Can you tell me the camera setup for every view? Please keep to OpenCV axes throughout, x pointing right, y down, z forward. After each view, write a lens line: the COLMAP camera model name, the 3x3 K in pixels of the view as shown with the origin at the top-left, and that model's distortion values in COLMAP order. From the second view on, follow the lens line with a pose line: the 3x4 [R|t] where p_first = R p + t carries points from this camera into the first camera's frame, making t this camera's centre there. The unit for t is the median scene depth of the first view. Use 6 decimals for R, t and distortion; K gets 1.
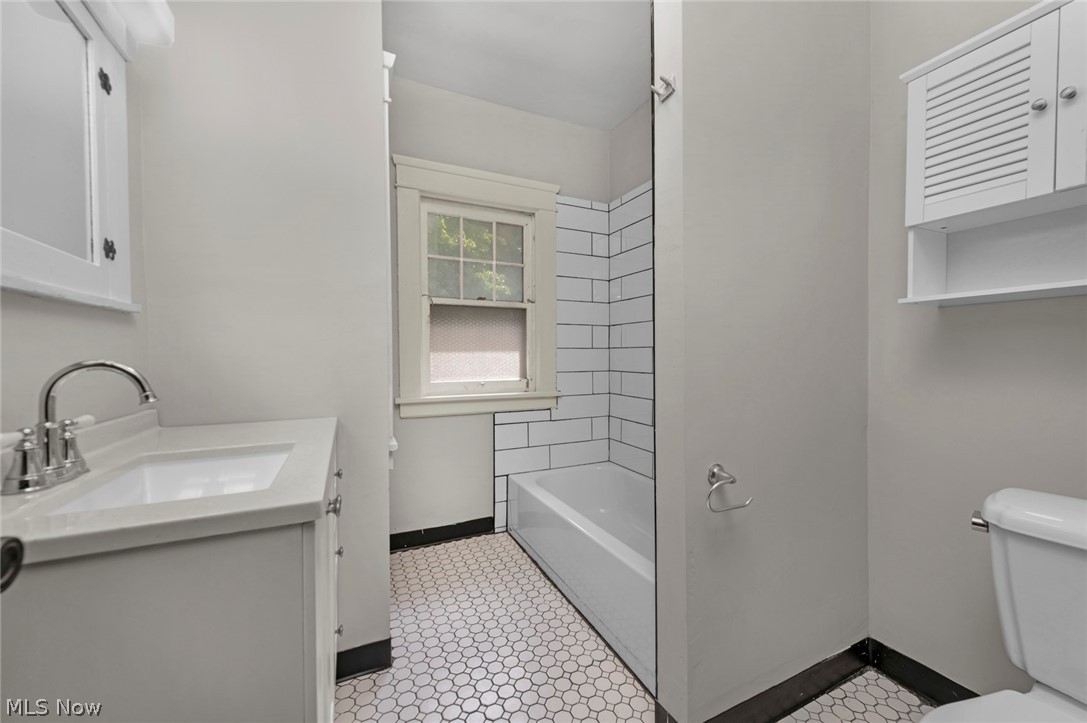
lens RADIAL K [[426.4, 0, 548.2], [0, 426.4, 361.6], [0, 0, 1]] dist [0.015270, -0.003992]
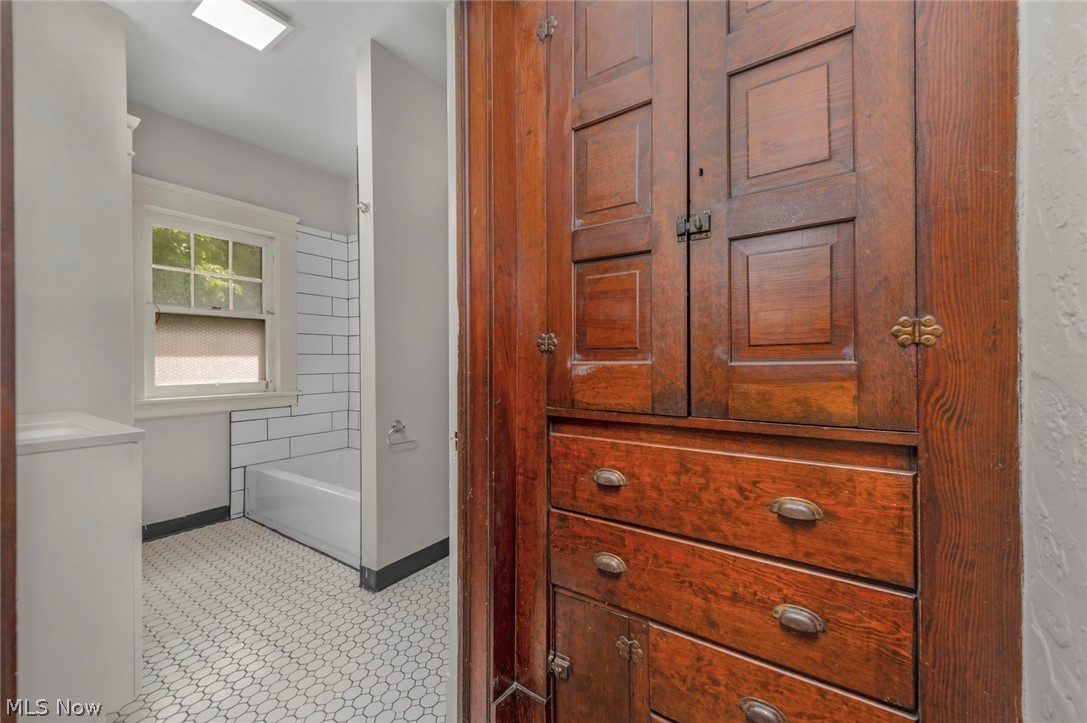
lens RADIAL K [[426.4, 0, 555.3], [0, 426.4, 360.5], [0, 0, 1]] dist [0.015270, -0.003992]
pose [[0.853687, 0.001261, 0.520784, 0.013123], [0.007207, 0.999873, -0.014235, 0.009148], [-0.520736, 0.015906, 0.853570, -0.411442]]
